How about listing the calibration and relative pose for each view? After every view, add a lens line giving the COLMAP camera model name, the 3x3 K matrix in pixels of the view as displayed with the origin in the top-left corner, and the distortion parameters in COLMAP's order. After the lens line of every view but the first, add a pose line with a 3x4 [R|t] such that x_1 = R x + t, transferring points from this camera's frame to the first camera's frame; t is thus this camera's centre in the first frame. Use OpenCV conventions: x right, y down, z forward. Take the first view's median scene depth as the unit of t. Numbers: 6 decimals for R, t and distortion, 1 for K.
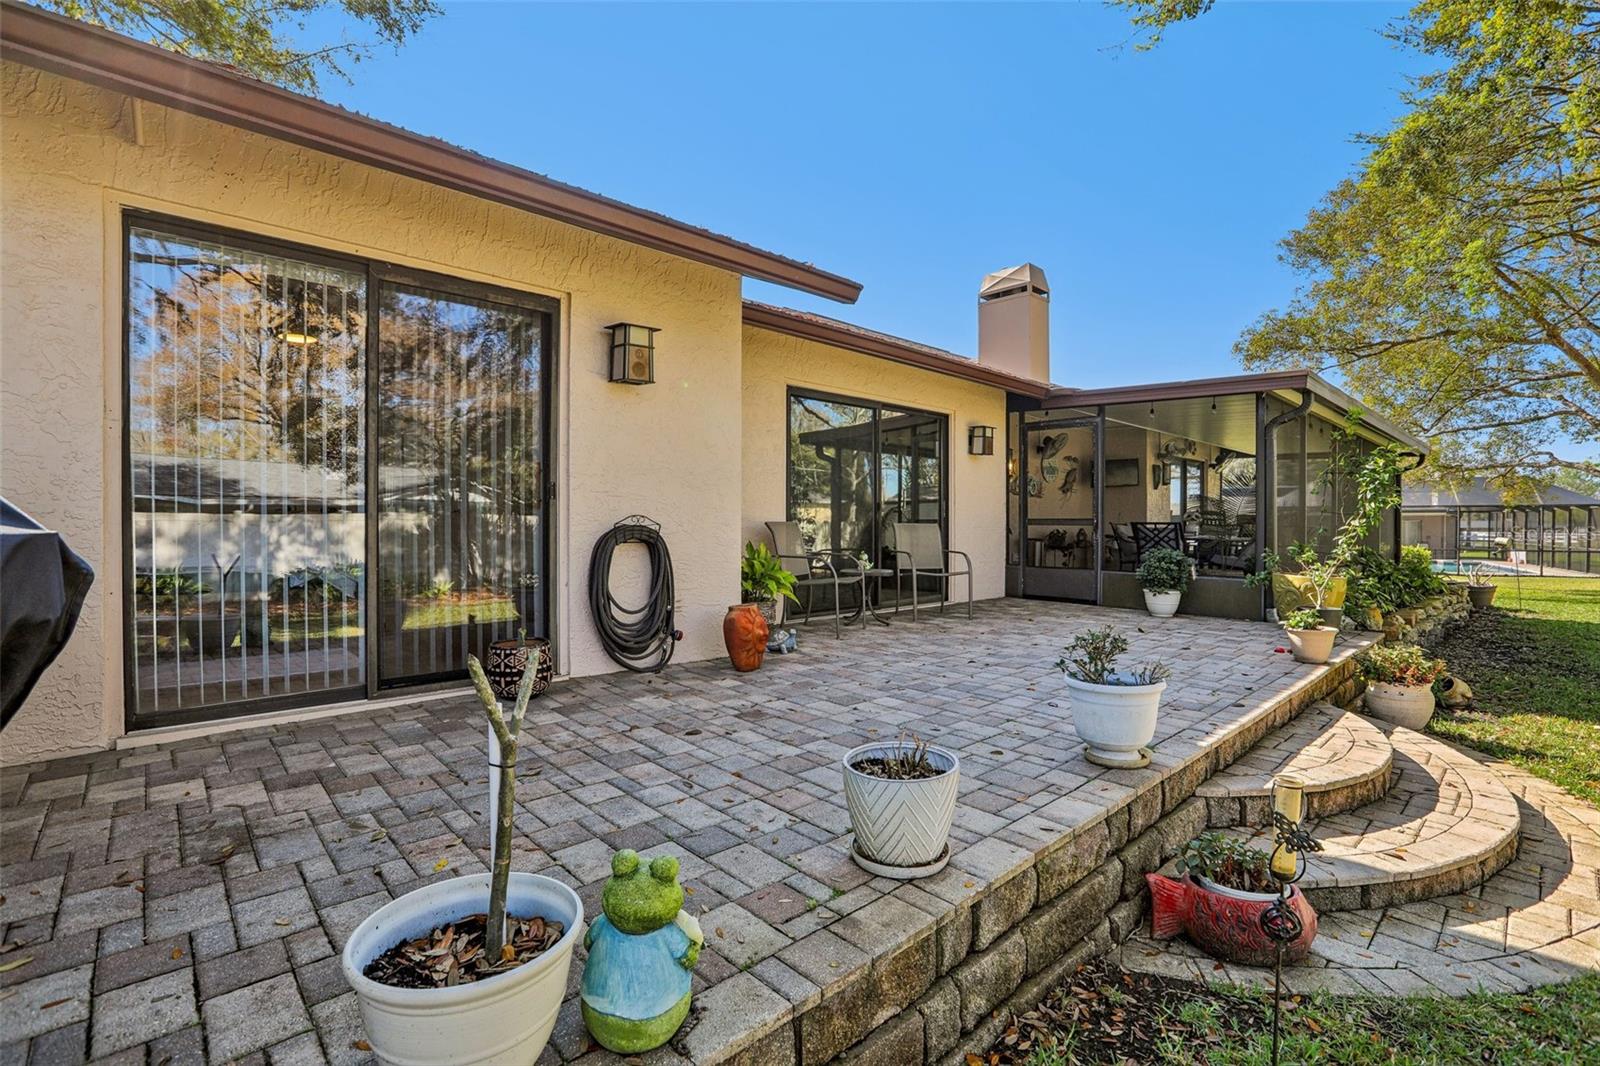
lens RADIAL K [[737.1, 0, 802.8], [0, 737.1, 527.4], [0, 0, 1]] dist [-0.021088, -0.000106]
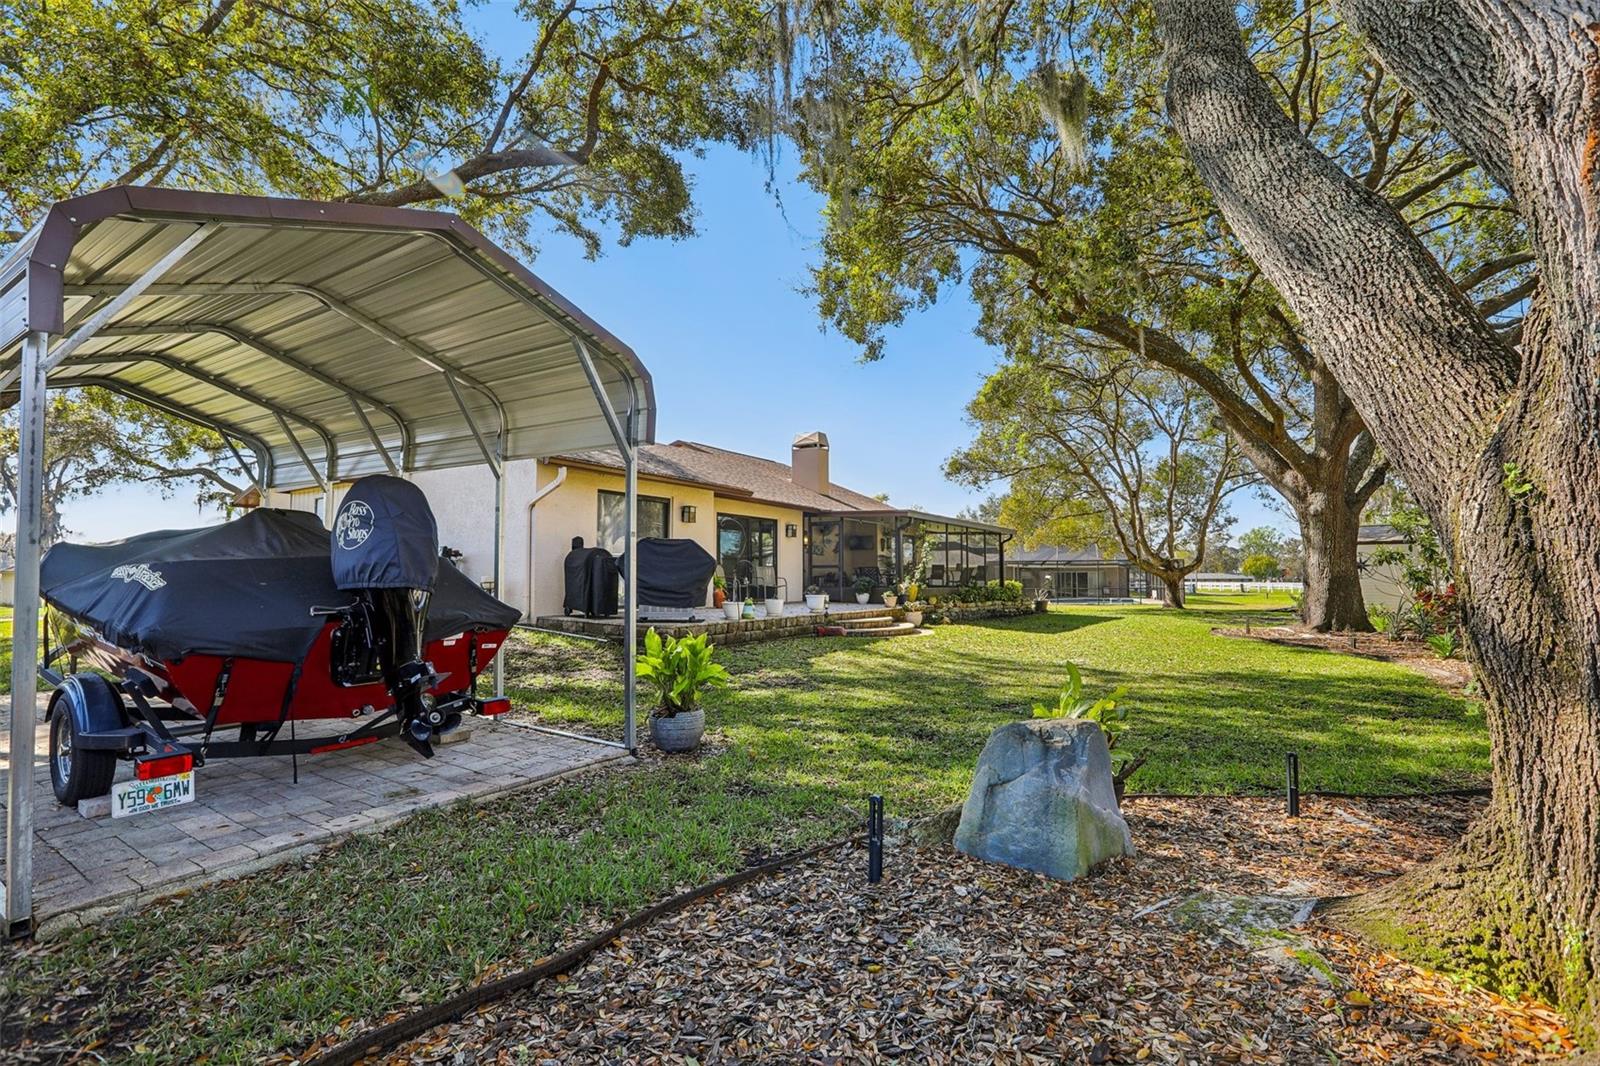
lens RADIAL K [[737.1, 0, 802.8], [0, 737.1, 527.4], [0, 0, 1]] dist [-0.021088, -0.000106]
pose [[0.971584, 0.014828, 0.236232, -0.252162], [0.003045, 0.997170, -0.075115, 0.042326], [-0.236677, 0.073700, 0.968789, -1.170782]]
